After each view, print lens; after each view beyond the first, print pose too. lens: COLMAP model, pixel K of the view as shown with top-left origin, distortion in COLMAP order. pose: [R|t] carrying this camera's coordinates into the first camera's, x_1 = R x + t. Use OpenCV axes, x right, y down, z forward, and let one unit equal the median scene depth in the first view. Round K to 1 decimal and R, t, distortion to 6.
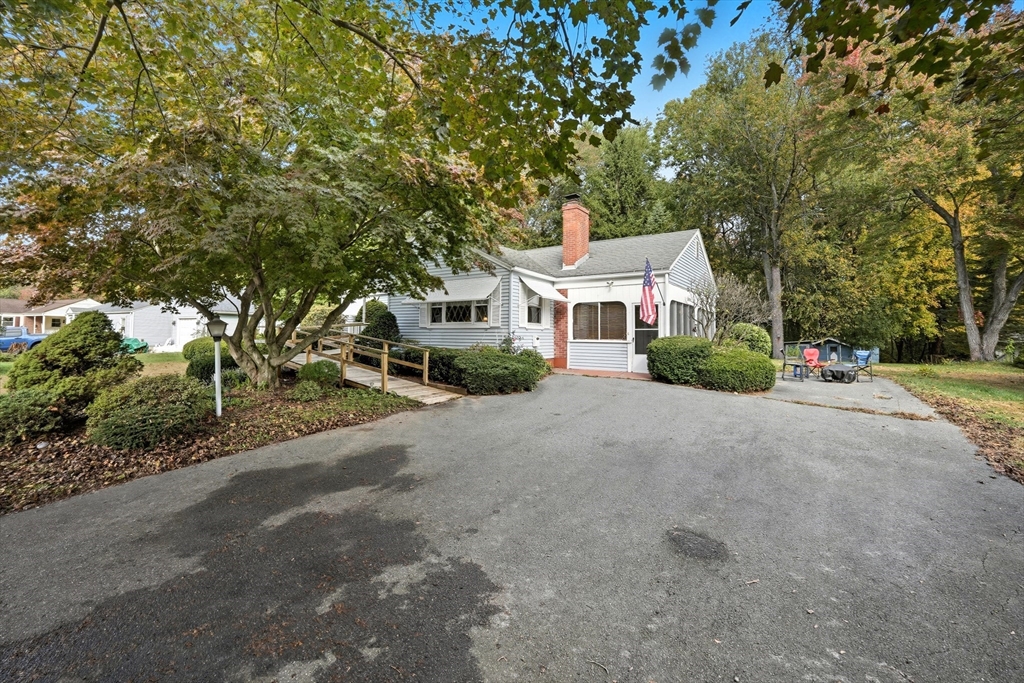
lens RADIAL K [[420.3, 0, 516.8], [0, 420.3, 333.9], [0, 0, 1]] dist [-0.005968, -0.000008]
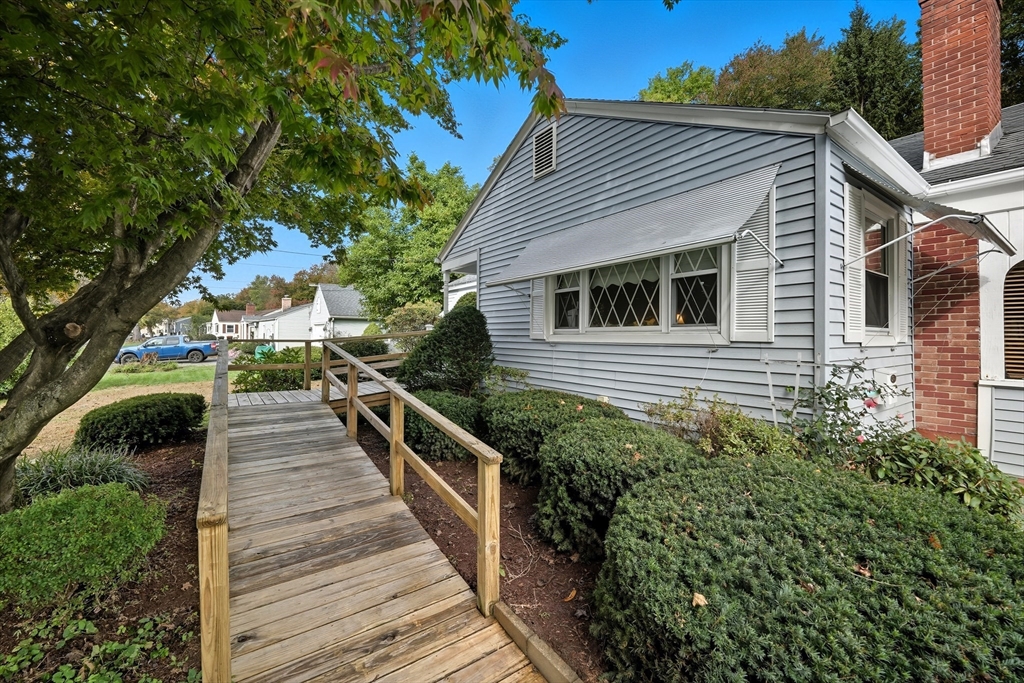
lens RADIAL K [[420.3, 0, 514.2], [0, 420.3, 336.2], [0, 0, 1]] dist [-0.005968, -0.000008]
pose [[0.934606, -0.004557, -0.355657, -0.092776], [0.005597, 0.999983, 0.001896, -0.019975], [0.355642, -0.003763, 0.934615, 0.596555]]
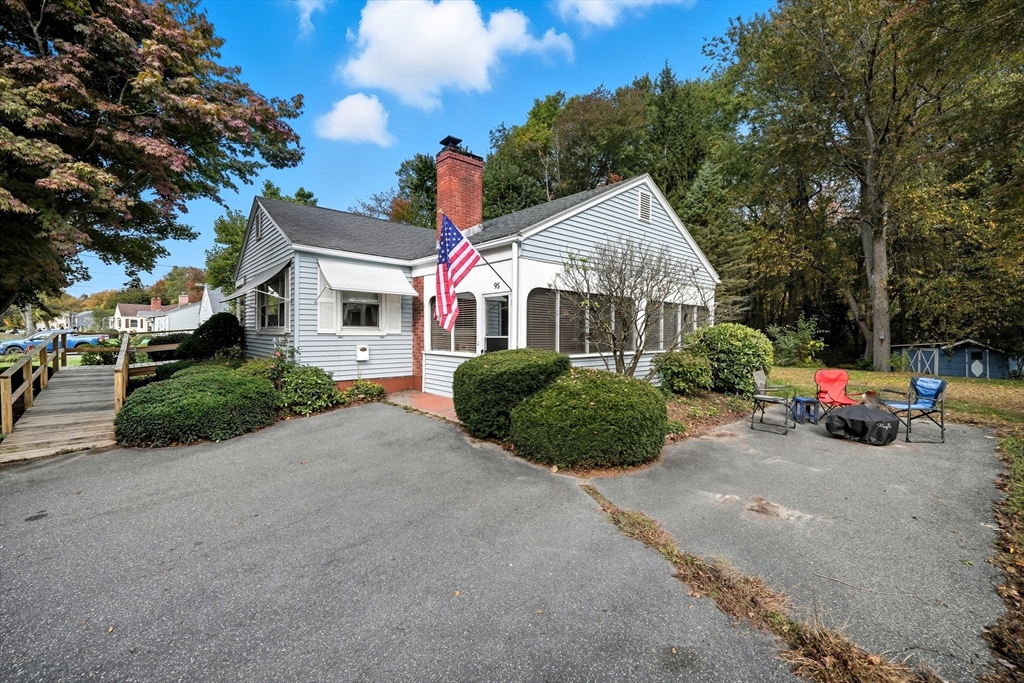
lens RADIAL K [[420.3, 0, 512.5], [0, 420.3, 345.9], [0, 0, 1]] dist [-0.005968, -0.000008]
pose [[0.970621, 0.005769, -0.240545, 0.430877], [0.003001, 0.999345, 0.036077, -0.017625], [0.240595, -0.035739, 0.969967, 0.365509]]
